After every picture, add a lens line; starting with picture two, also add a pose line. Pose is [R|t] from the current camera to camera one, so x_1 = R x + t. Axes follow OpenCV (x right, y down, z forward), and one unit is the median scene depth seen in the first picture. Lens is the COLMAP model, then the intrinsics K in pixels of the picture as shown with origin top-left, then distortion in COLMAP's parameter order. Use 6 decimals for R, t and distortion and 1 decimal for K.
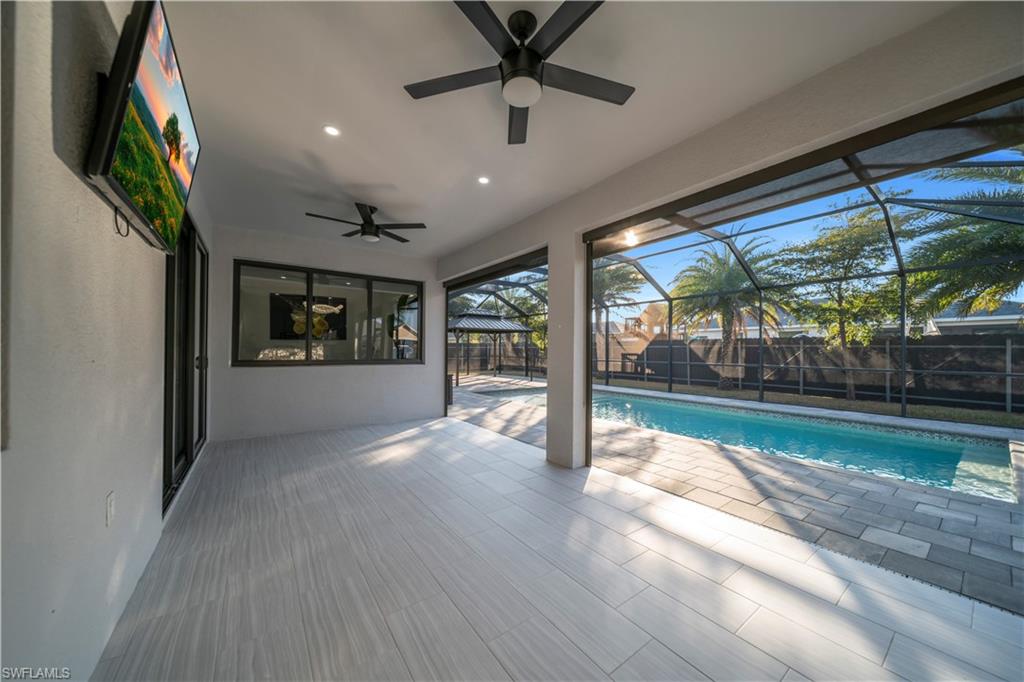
lens RADIAL K [[352.8, 0, 516.4], [0, 352.8, 343.0], [0, 0, 1]] dist [0.001410, -0.000918]
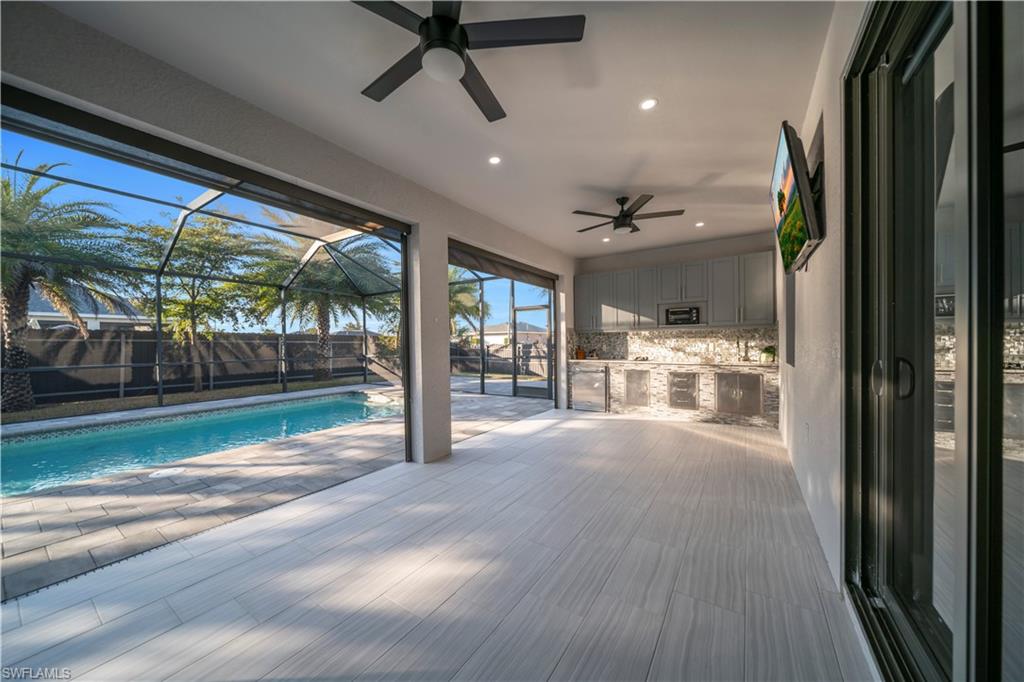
lens RADIAL K [[352.8, 0, 508.7], [0, 352.8, 343.0], [0, 0, 1]] dist [0.001410, -0.000918]
pose [[-0.336286, -0.001239, 0.941759, -0.460663], [-0.011308, 0.999932, -0.002722, 0.008709], [-0.941692, -0.011565, -0.336278, 0.598585]]
